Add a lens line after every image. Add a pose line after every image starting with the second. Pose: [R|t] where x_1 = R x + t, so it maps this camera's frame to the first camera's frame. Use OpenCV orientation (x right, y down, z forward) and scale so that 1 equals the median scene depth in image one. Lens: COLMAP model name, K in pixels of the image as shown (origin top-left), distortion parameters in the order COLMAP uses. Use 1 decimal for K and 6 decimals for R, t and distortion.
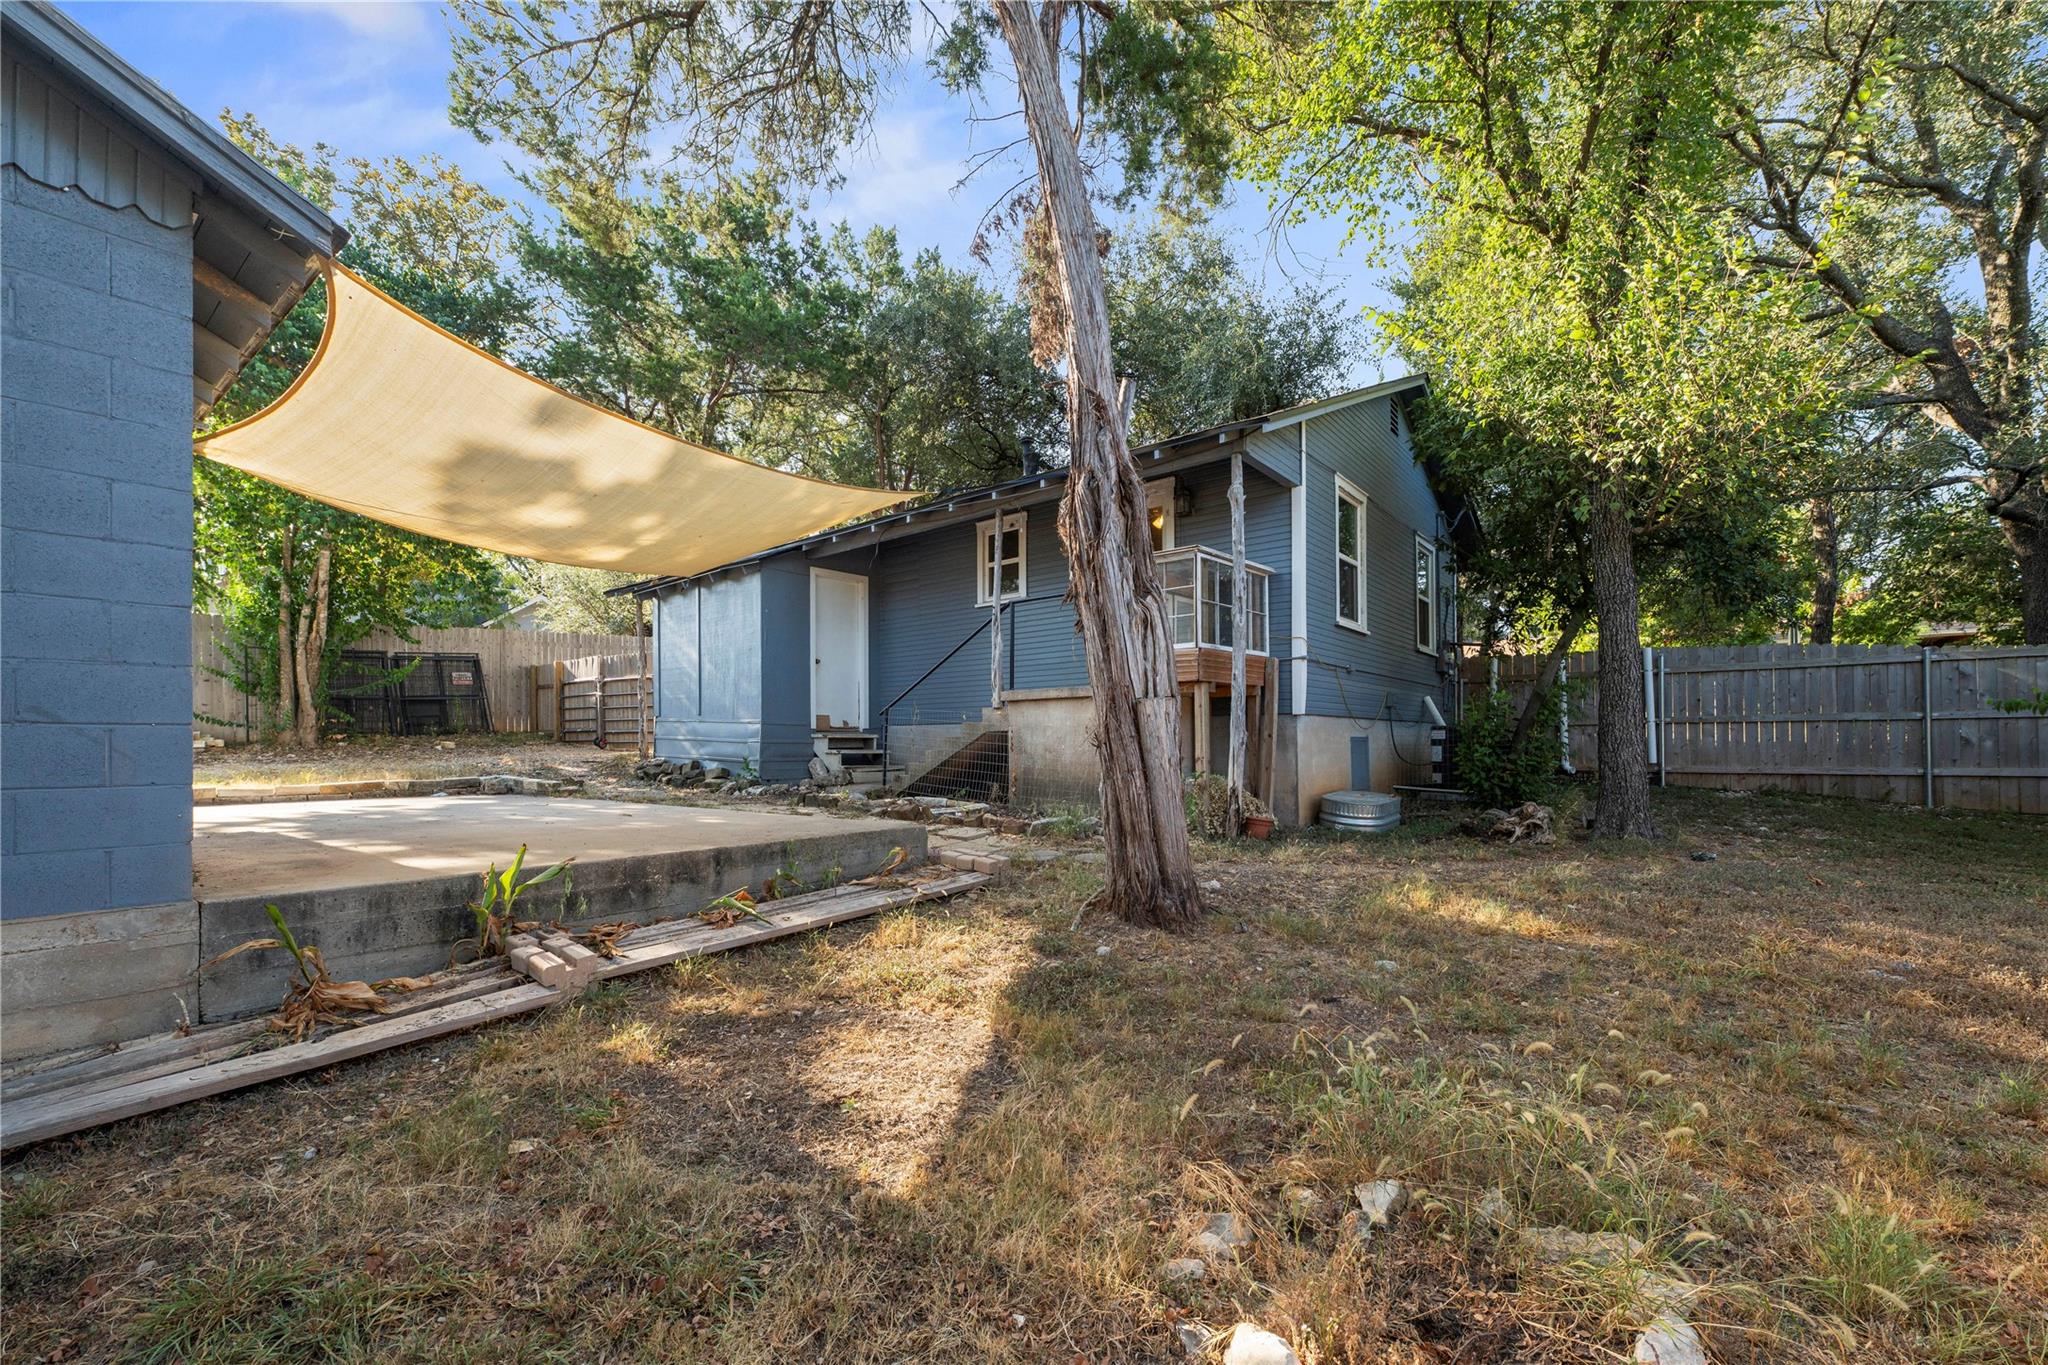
lens RADIAL K [[806.8, 0, 1026.8], [0, 806.8, 711.7], [0, 0, 1]] dist [-0.000923, -0.000081]
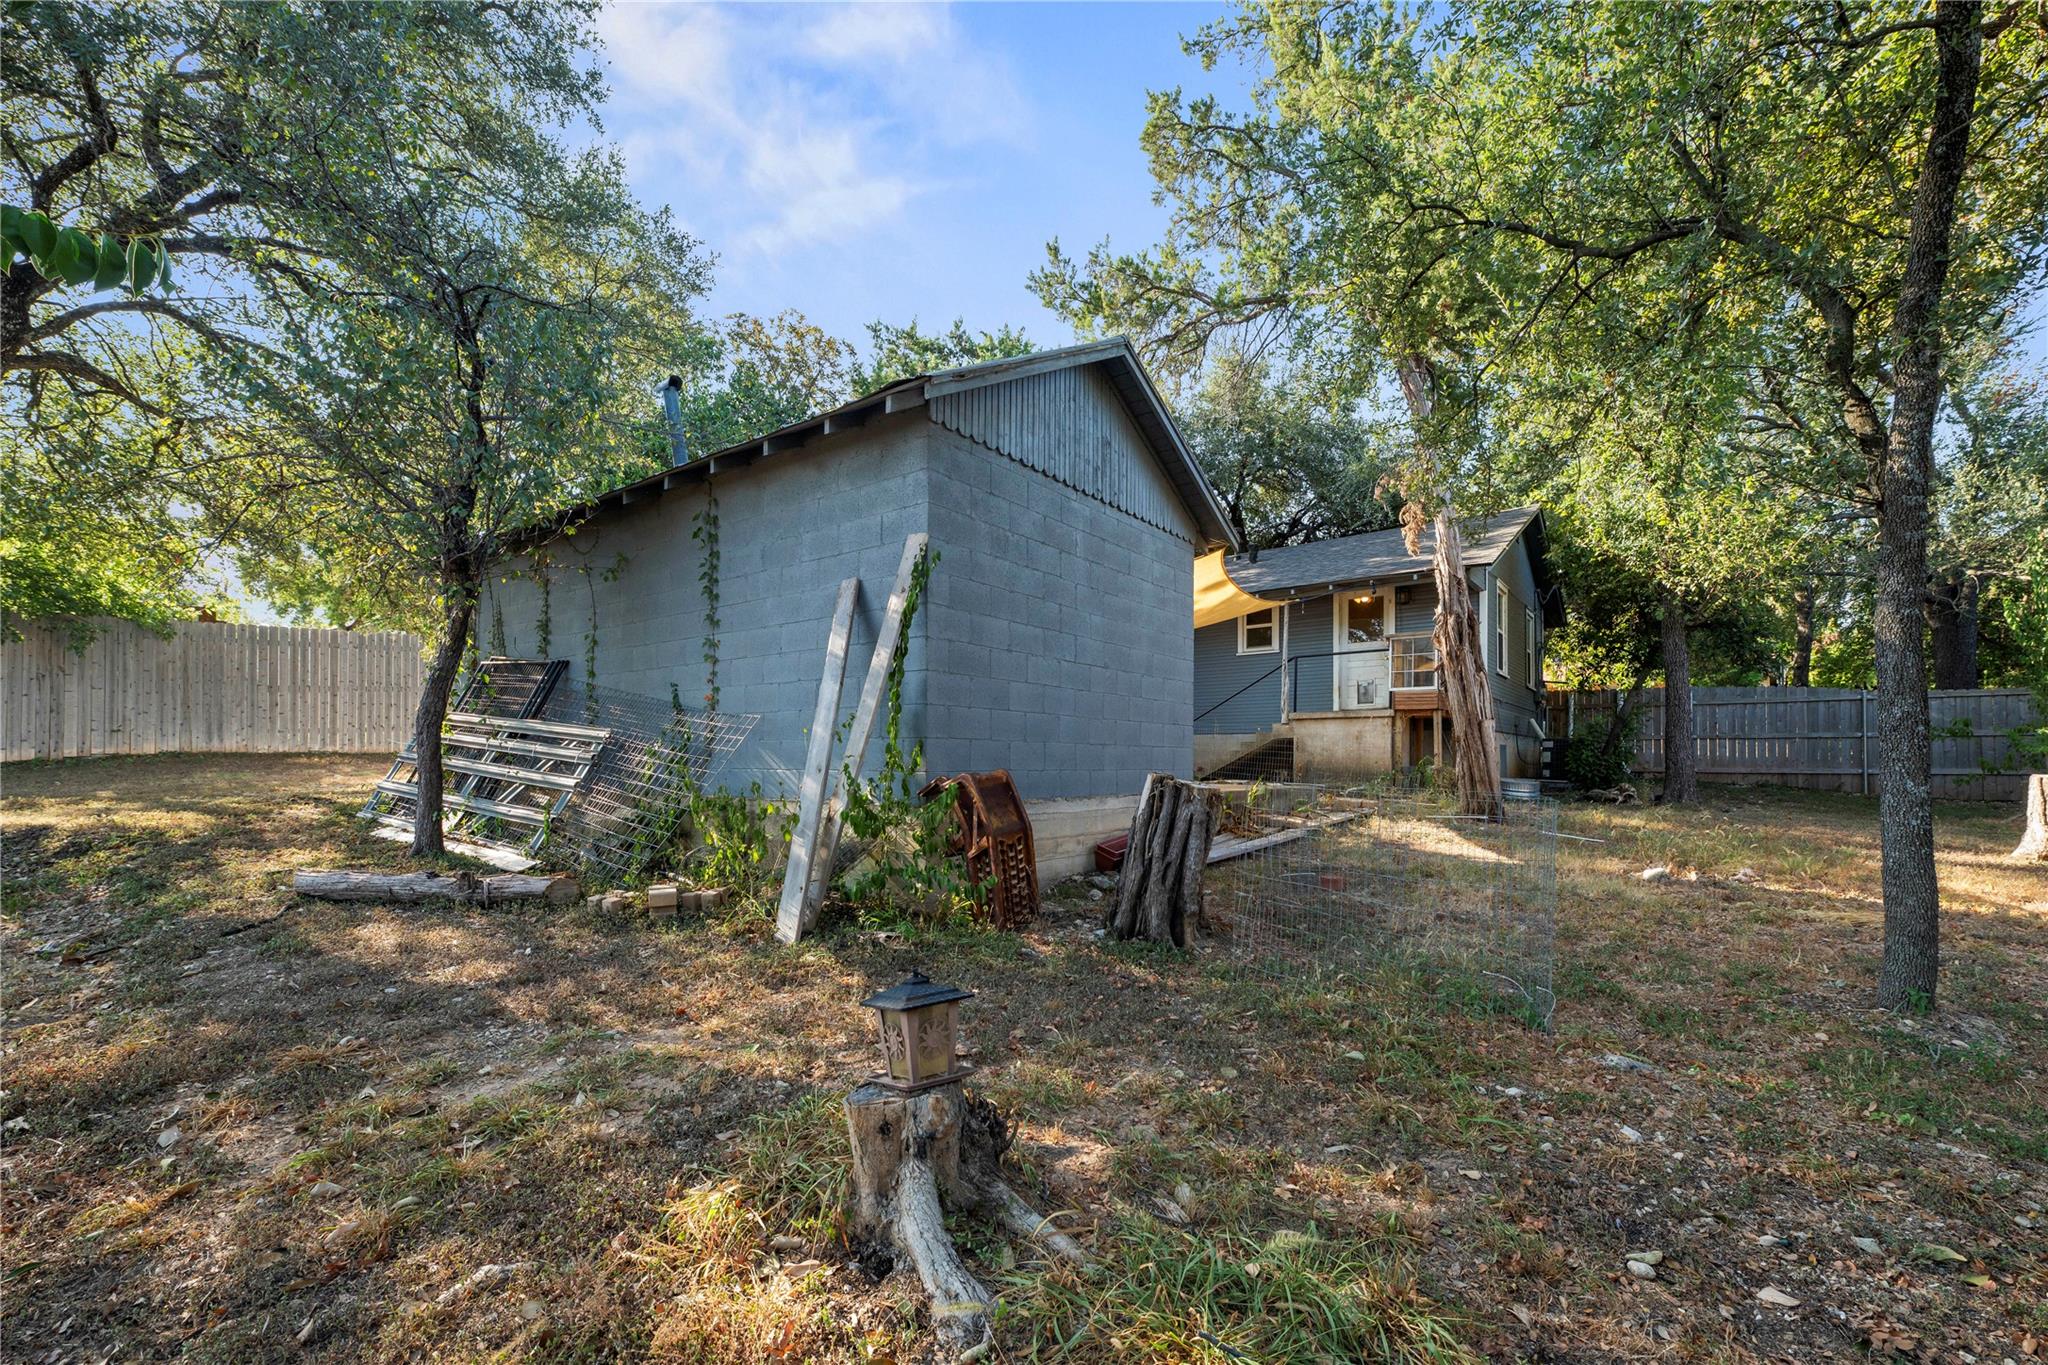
lens RADIAL K [[819.8, 0, 1041.4], [0, 819.8, 720.4], [0, 0, 1]] dist [-0.000563, 0.000288]
pose [[0.999641, 0.010638, 0.024593, -0.617211], [-0.010410, 0.999902, -0.009376, 0.010771], [-0.024691, 0.009116, 0.999654, -0.659973]]
